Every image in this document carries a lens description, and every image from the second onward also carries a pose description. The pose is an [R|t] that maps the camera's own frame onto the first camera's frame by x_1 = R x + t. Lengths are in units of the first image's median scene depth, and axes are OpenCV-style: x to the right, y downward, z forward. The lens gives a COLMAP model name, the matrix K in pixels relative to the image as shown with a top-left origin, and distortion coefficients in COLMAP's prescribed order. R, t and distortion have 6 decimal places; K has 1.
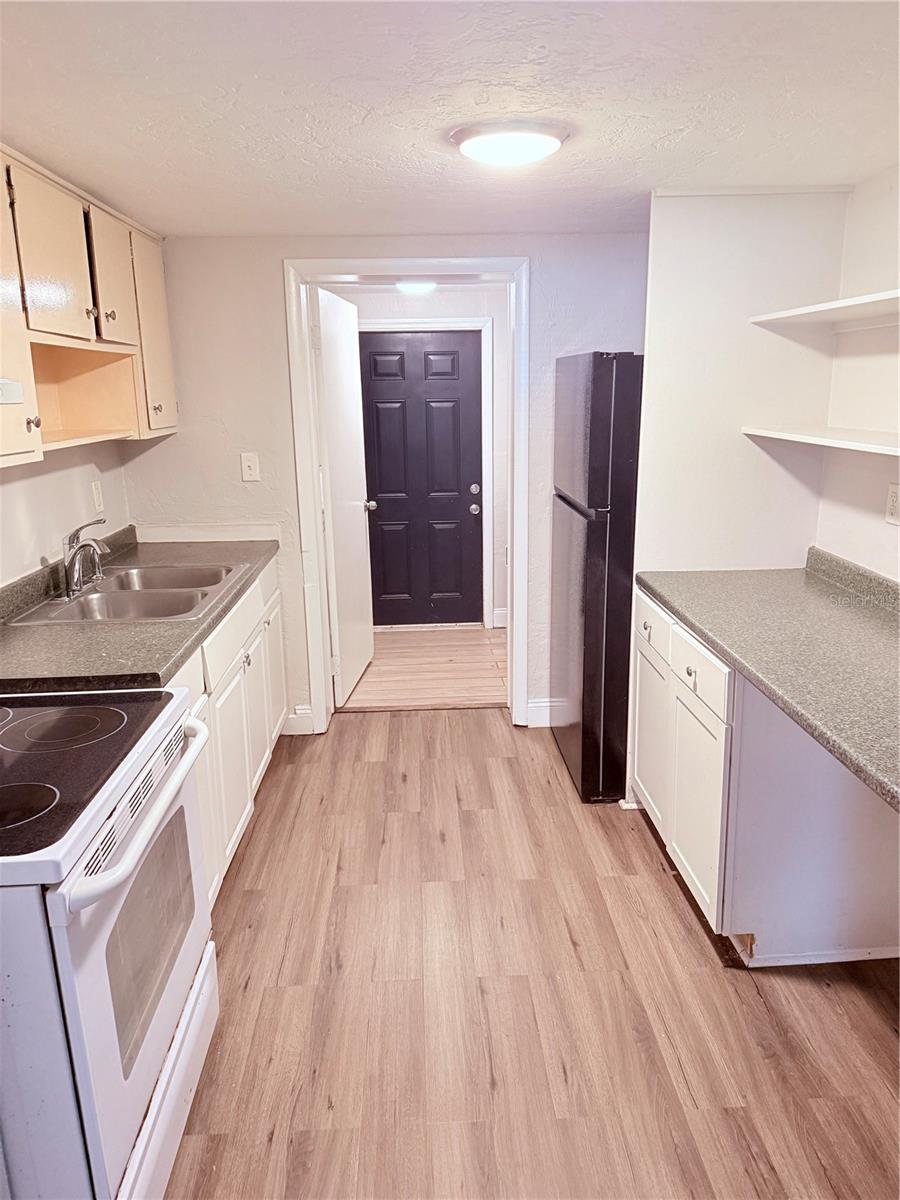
lens RADIAL K [[840.9, 0, 450.0], [0, 840.9, 600.0], [0, 0, 1]] dist [0.151352, -0.245105]
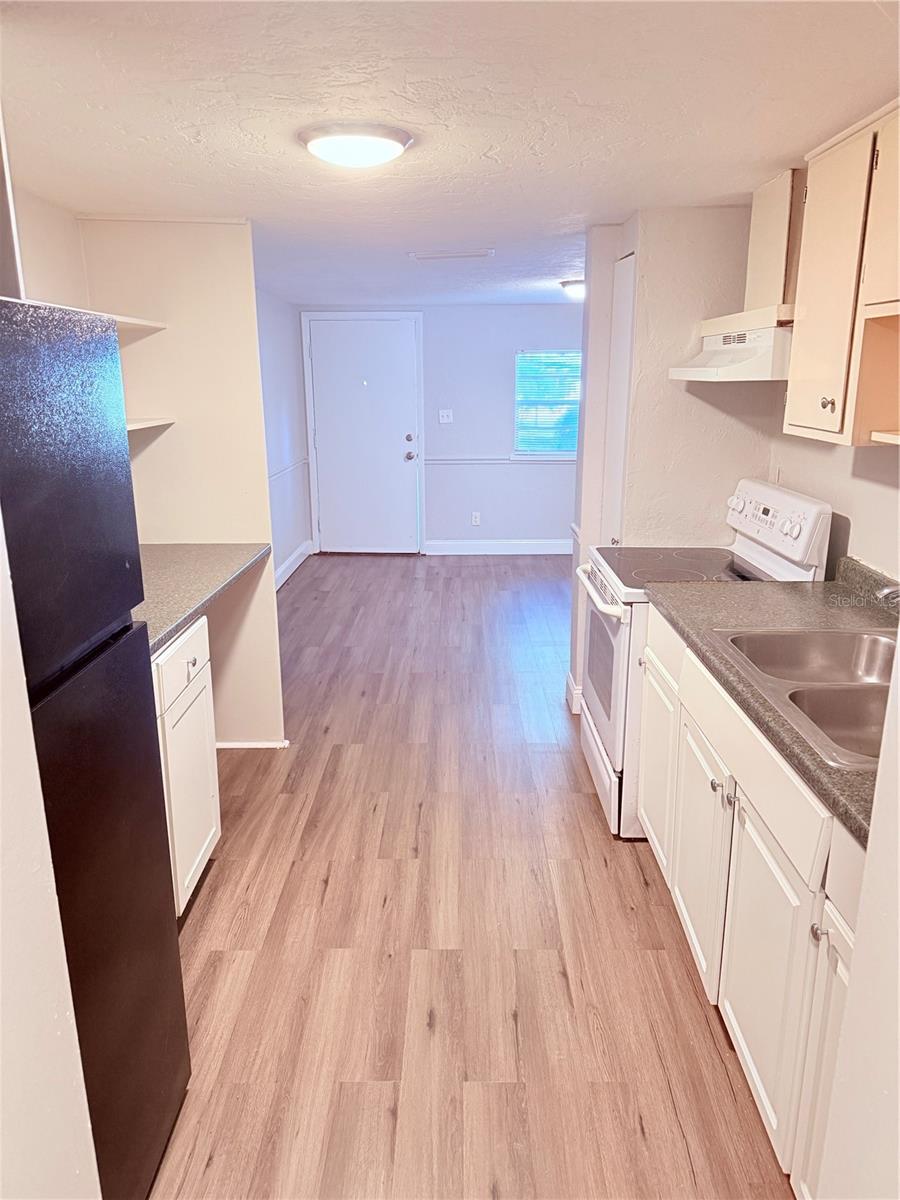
lens RADIAL K [[840.9, 0, 450.0], [0, 840.9, 600.0], [0, 0, 1]] dist [0.151352, -0.245105]
pose [[-0.998141, 0.009692, 0.060175, -0.074648], [0.037517, 0.875777, 0.481256, -0.388155], [-0.048036, 0.482618, -0.874512, 1.545992]]
